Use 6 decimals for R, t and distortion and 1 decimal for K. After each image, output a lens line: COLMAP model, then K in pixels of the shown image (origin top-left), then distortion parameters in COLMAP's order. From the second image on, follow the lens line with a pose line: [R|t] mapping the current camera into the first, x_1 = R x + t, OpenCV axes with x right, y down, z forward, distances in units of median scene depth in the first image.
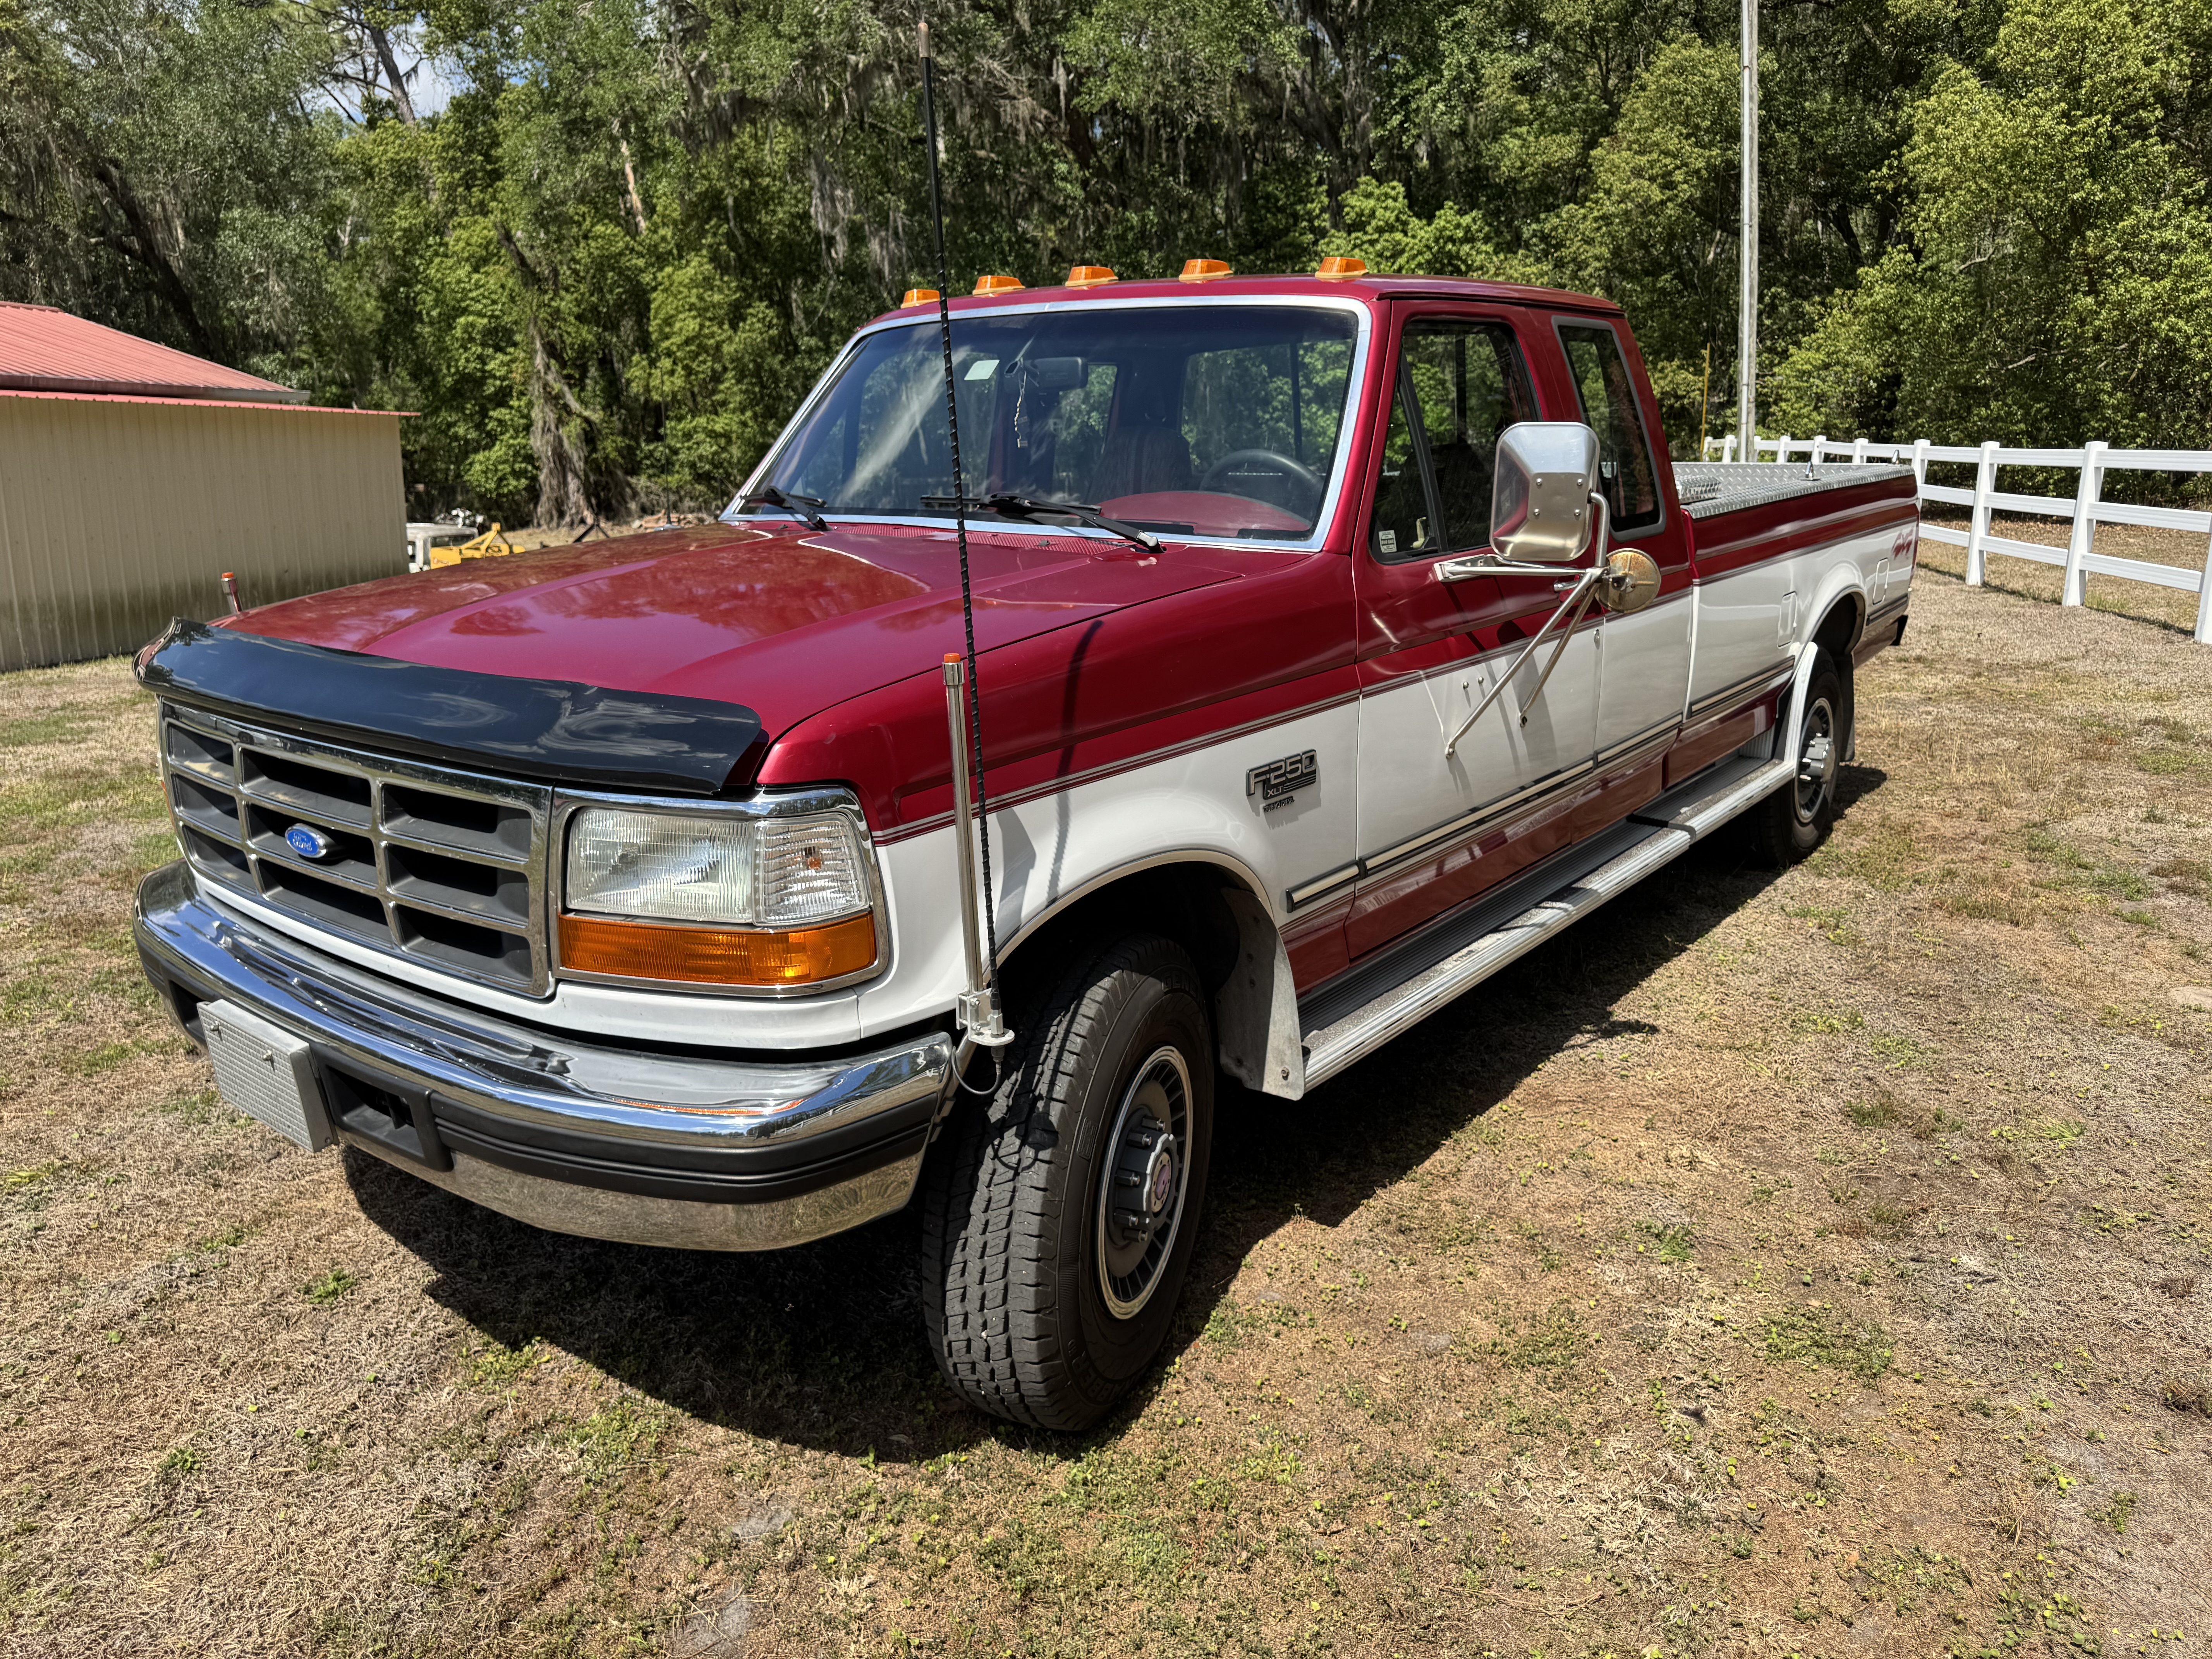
lens RADIAL K [[1692.3, 0, 1119.7], [0, 1692.3, 792.7], [0, 0, 1]] dist [0.043518, -0.069235]
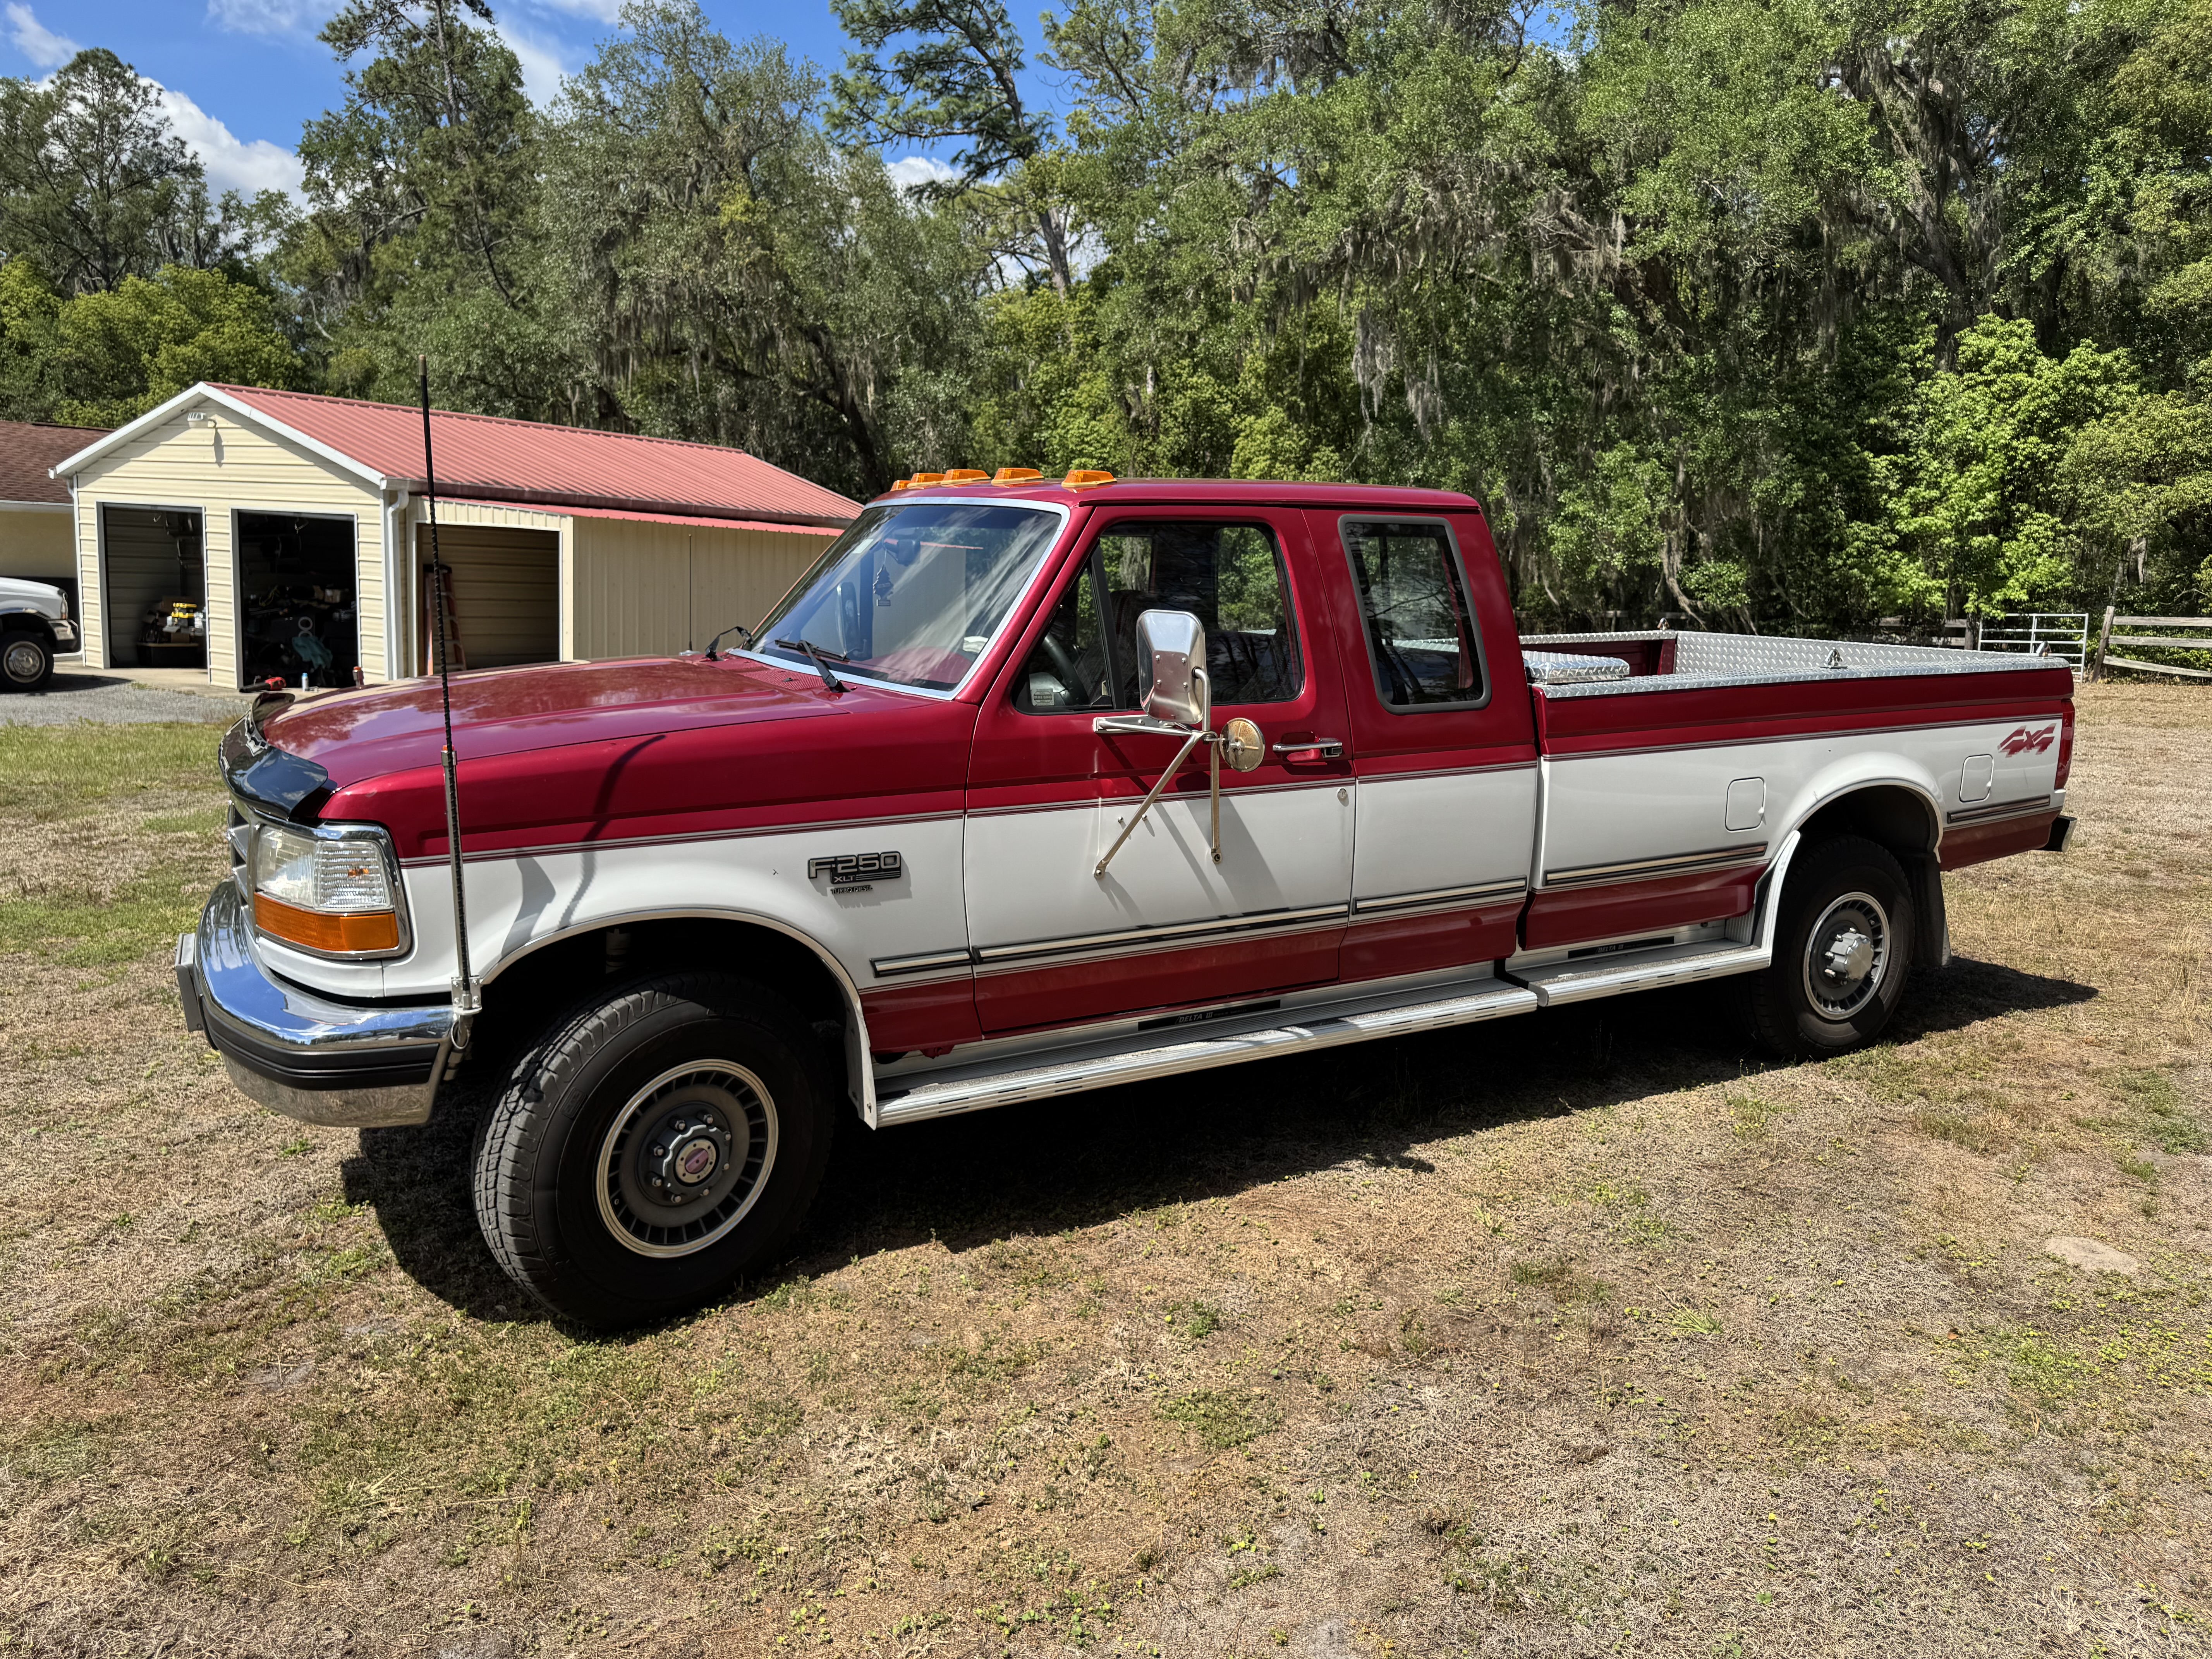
lens RADIAL K [[1696.7, 0, 1106.0], [0, 1696.7, 829.5], [0, 0, 1]] dist [0.024073, -0.004786]
pose [[0.910754, 0.097080, -0.401376, 0.136851], [-0.118141, 0.992602, -0.027994, -0.004448], [0.395689, 0.072914, 0.915486, -0.017028]]
